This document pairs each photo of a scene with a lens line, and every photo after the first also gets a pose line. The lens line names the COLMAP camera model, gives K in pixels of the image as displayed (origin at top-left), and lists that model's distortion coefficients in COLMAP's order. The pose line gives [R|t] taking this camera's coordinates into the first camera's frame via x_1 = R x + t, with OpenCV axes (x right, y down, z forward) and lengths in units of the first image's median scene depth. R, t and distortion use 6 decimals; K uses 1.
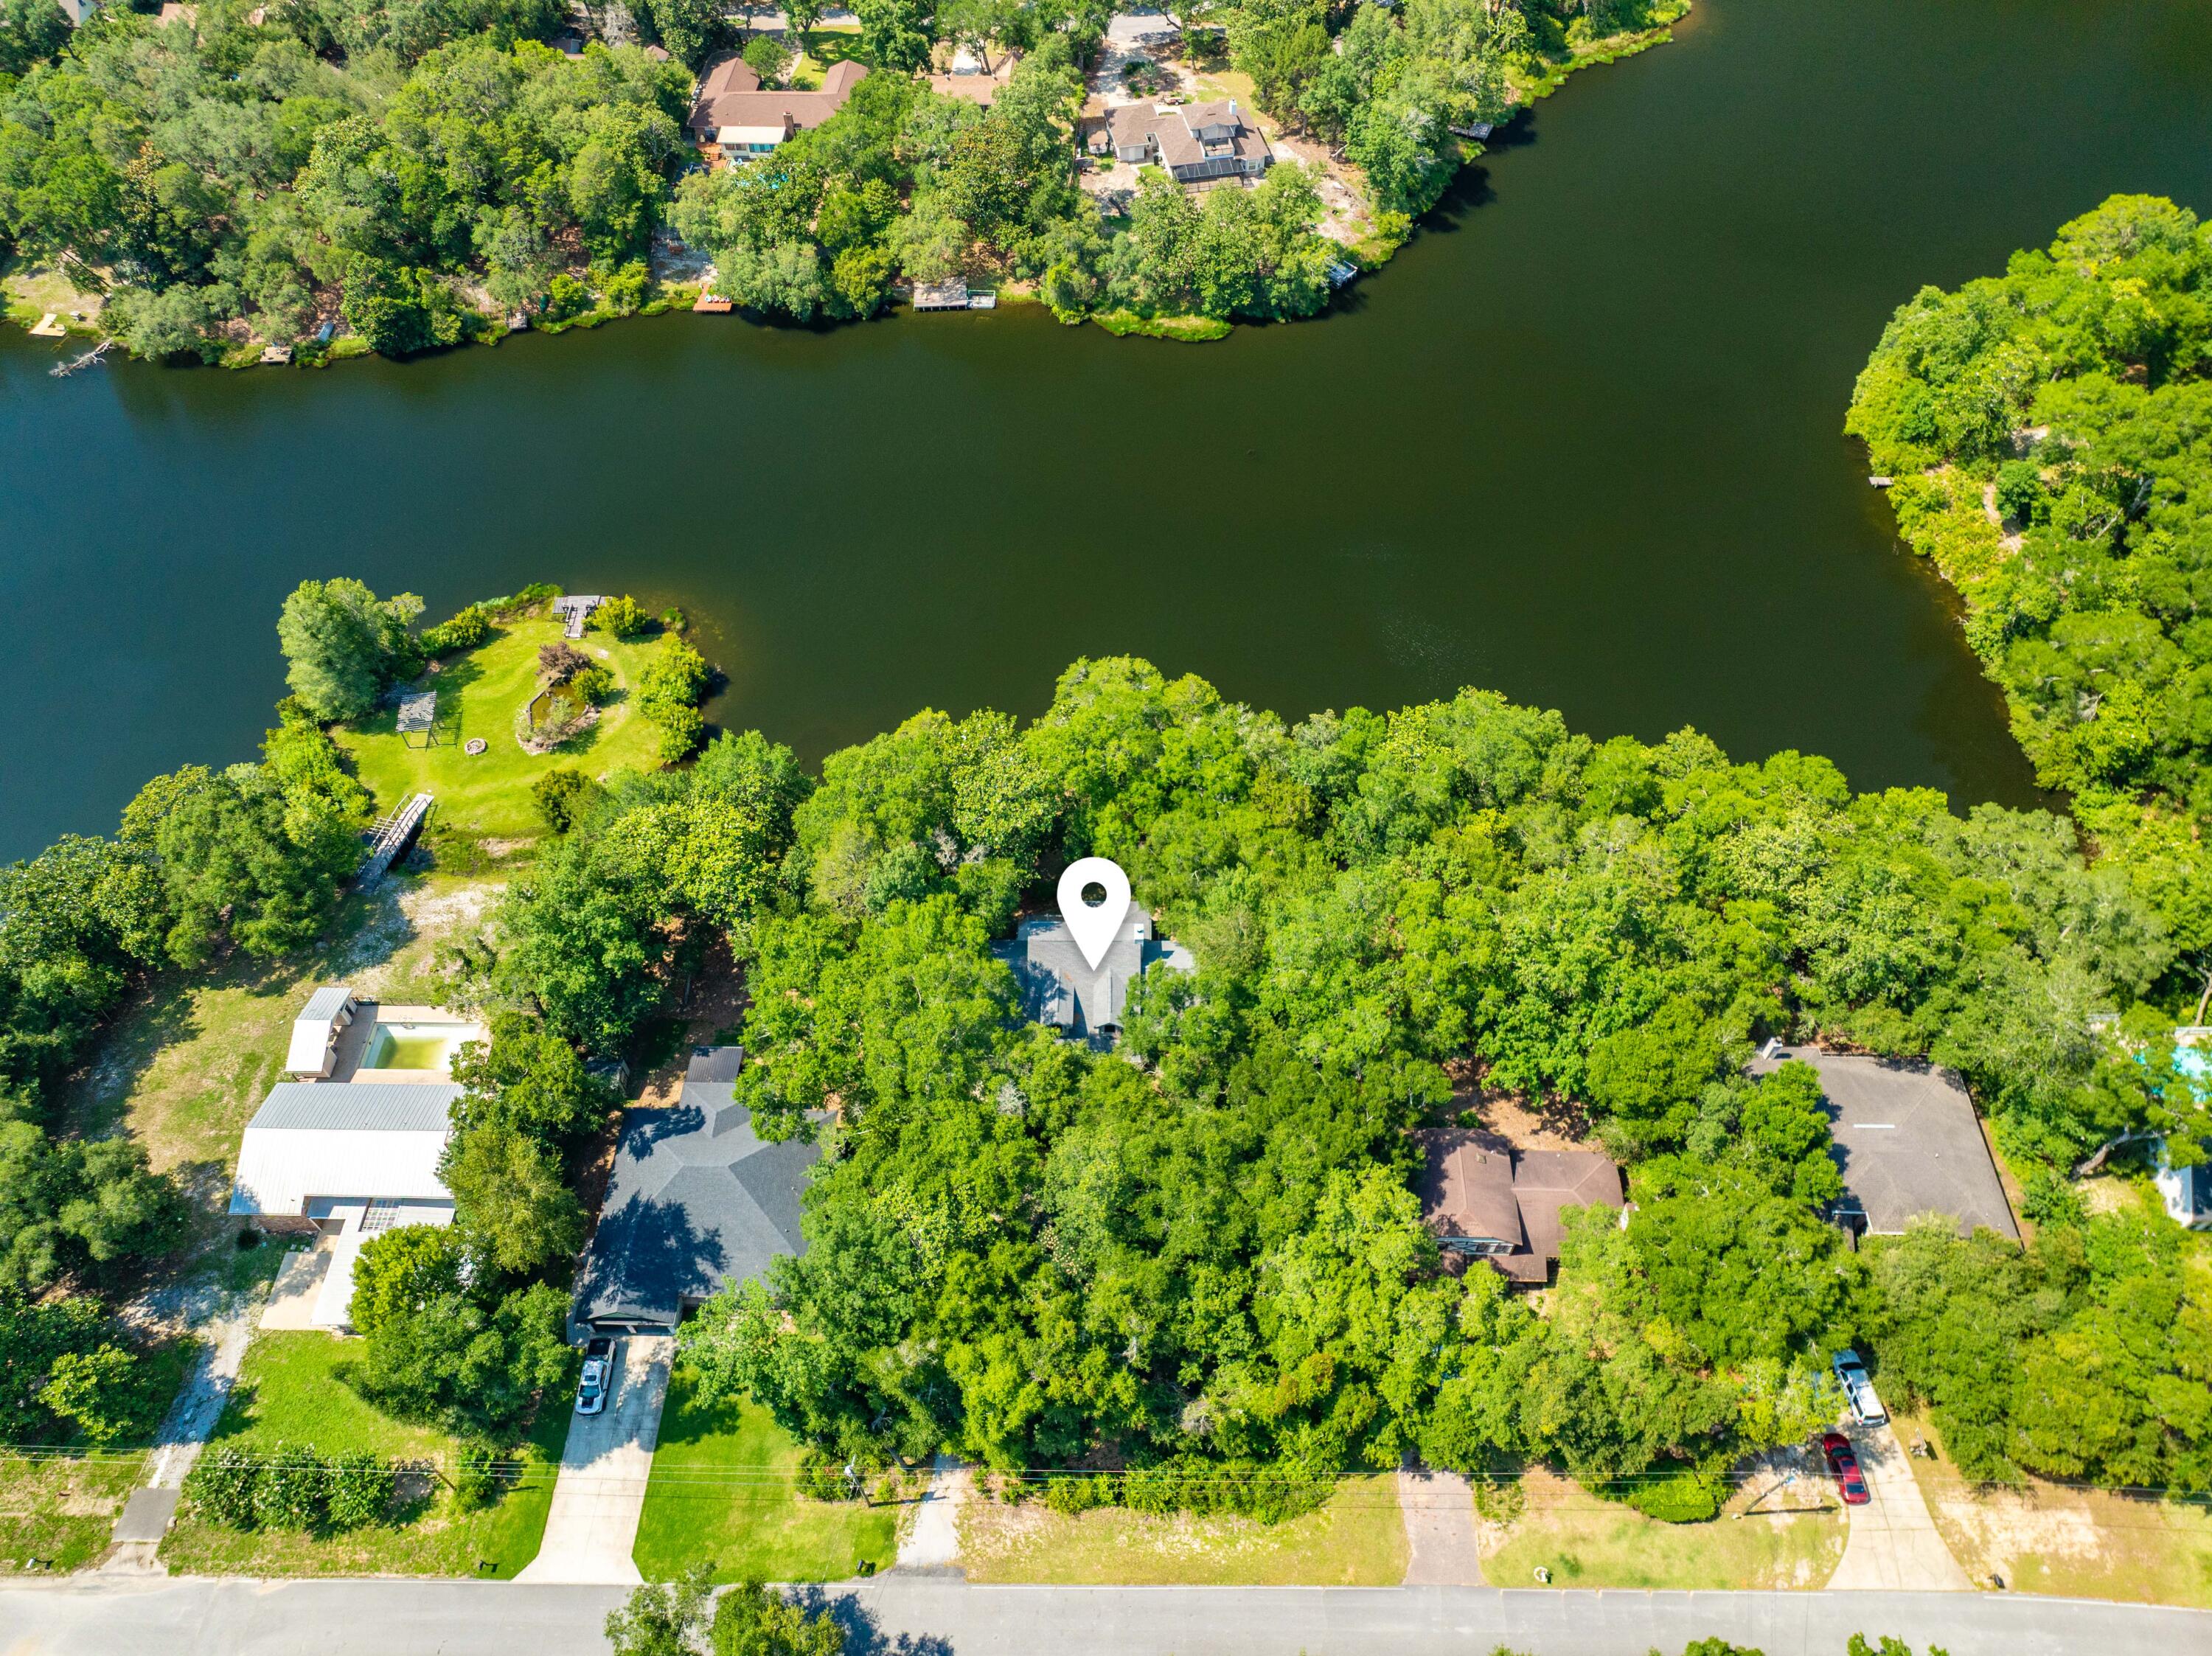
lens RADIAL K [[1536.5, 0, 1110.9], [0, 1536.5, 833.1], [0, 0, 1]] dist [0.015217, -0.026180]
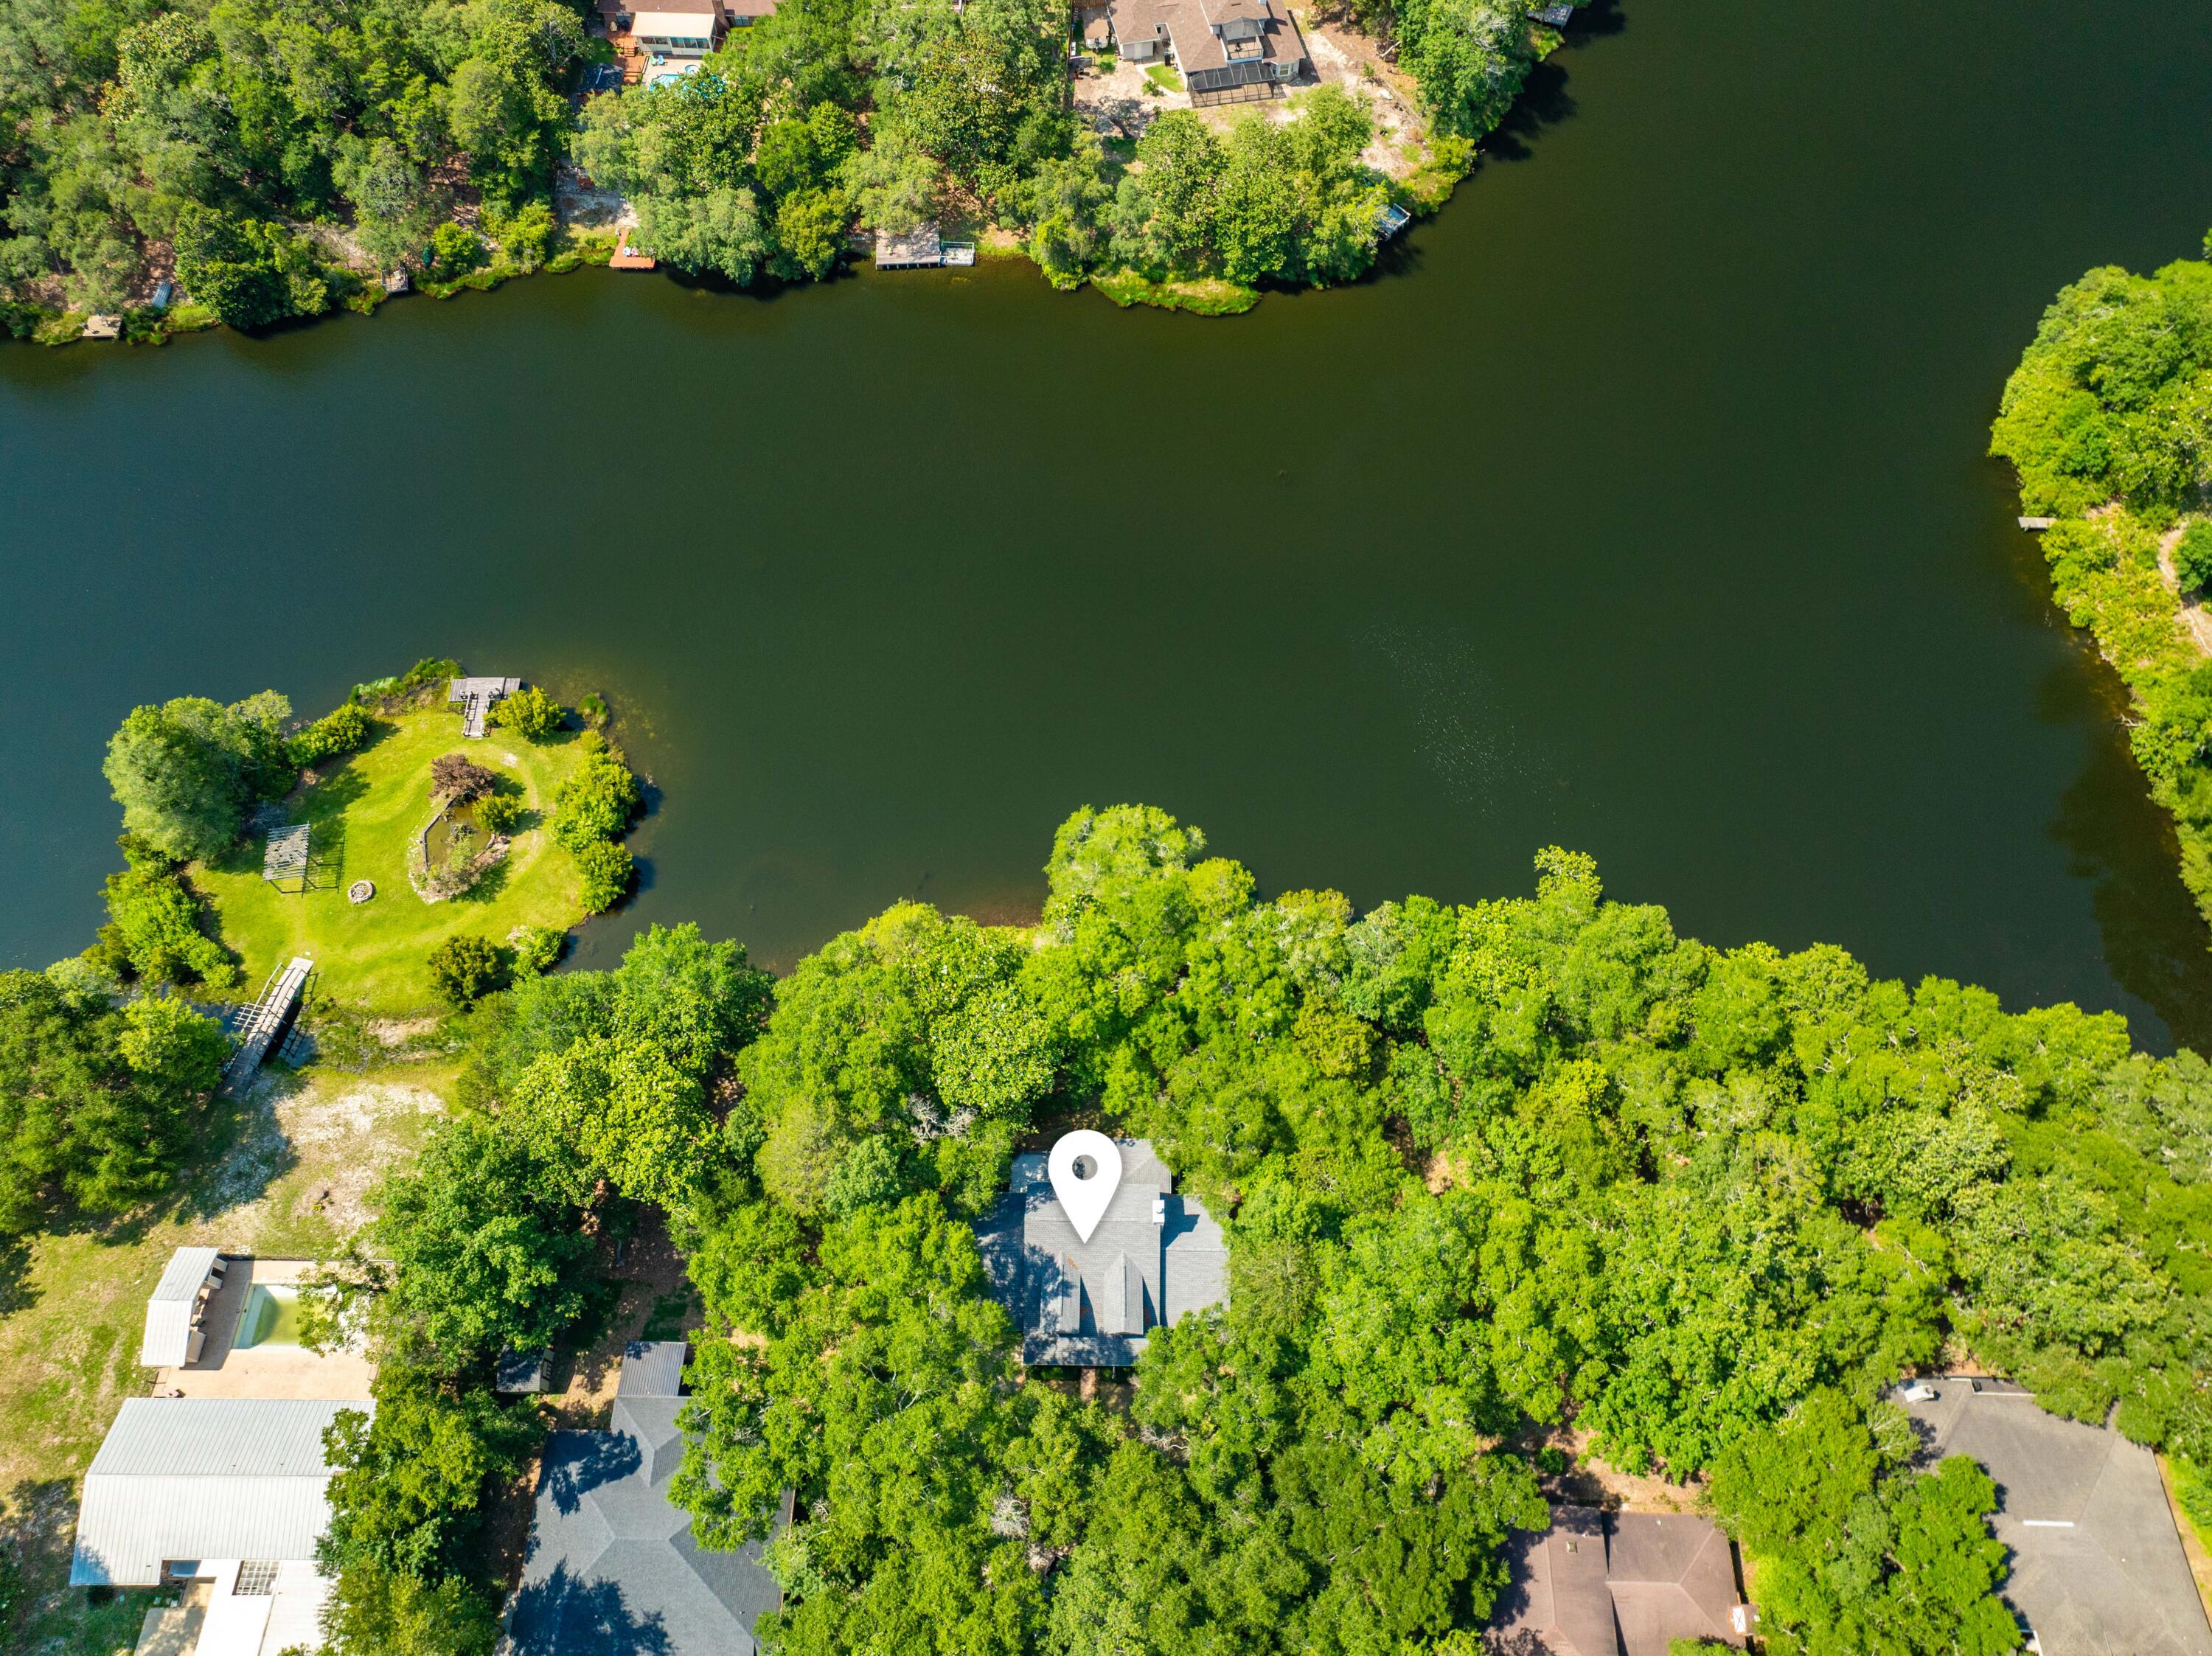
lens RADIAL K [[1541.3, 0, 1110.8], [0, 1541.3, 830.8], [0, 0, 1]] dist [-0.003064, 0.013828]
pose [[0.999930, 0.001063, 0.011826, -0.014087], [-0.002858, 0.988254, 0.152791, -0.212903], [-0.011524, -0.152814, 0.988188, 0.166861]]
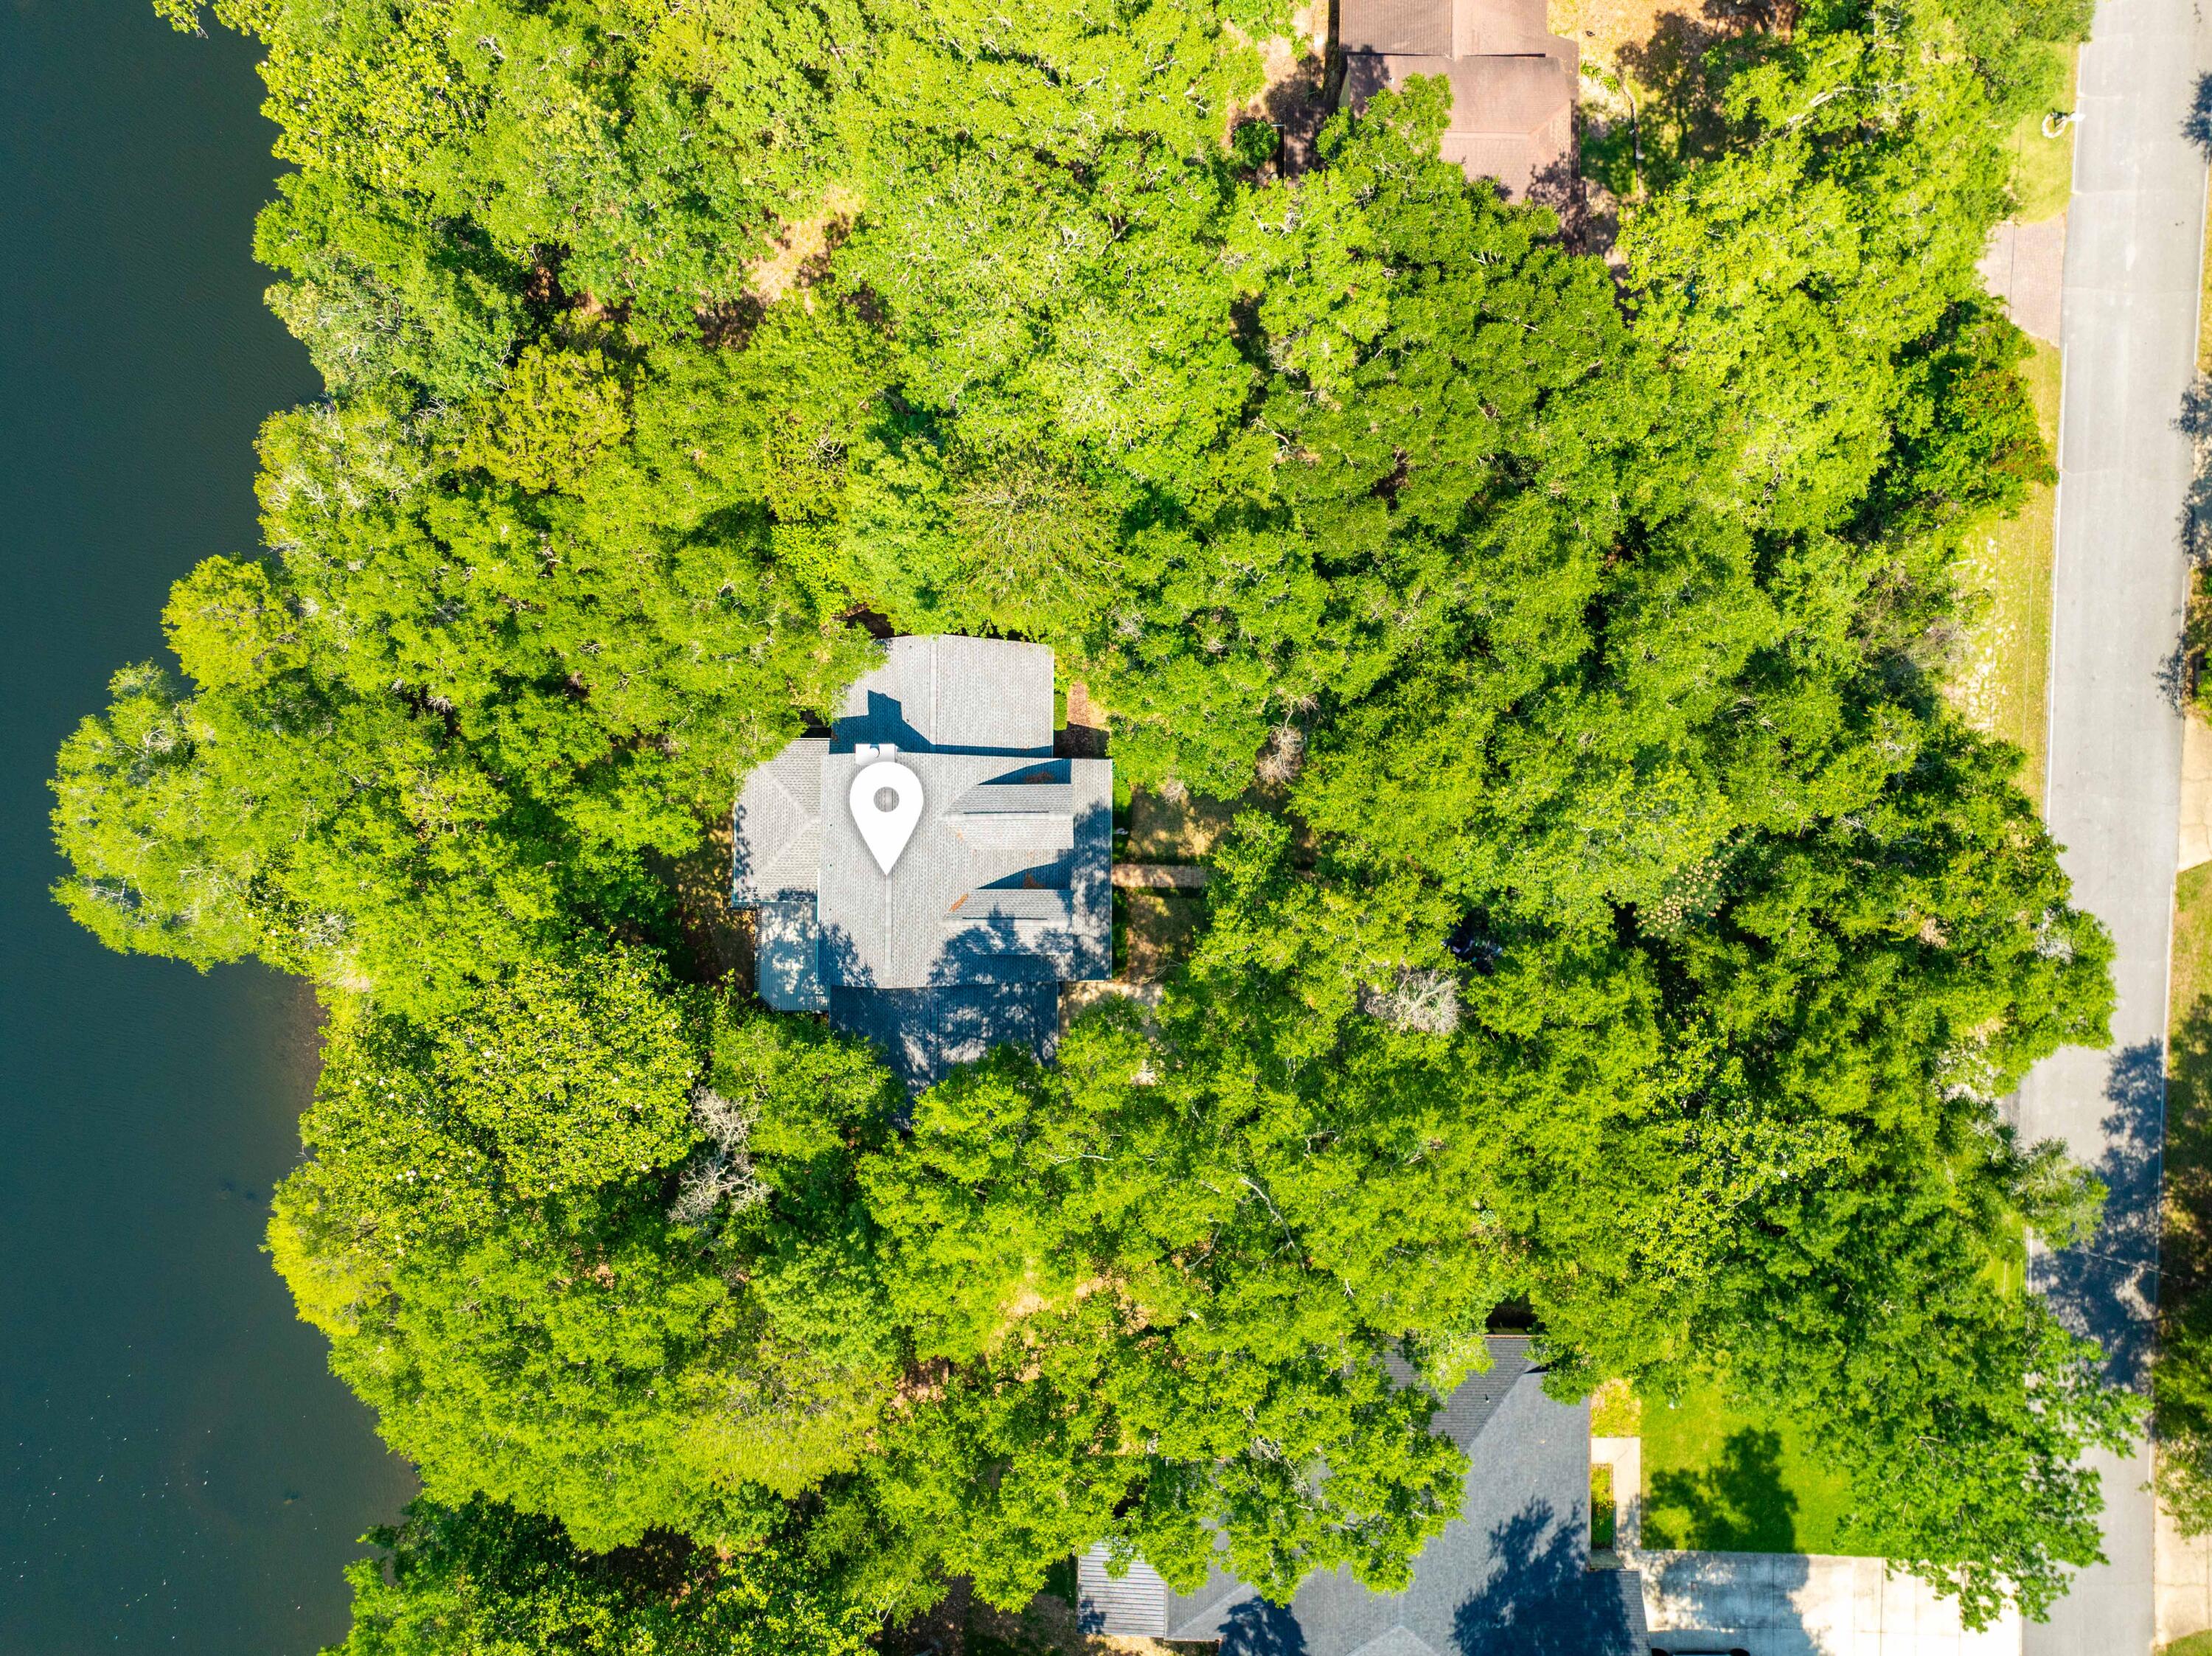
lens RADIAL K [[1551.0, 0, 1109.9], [0, 1551.0, 843.7], [0, 0, 1]] dist [0.018811, -0.026048]
pose [[-0.010911, -0.999534, 0.028493, -0.018893], [0.794014, 0.008660, 0.607838, -0.134522], [-0.607802, 0.029256, 0.793549, 0.462332]]
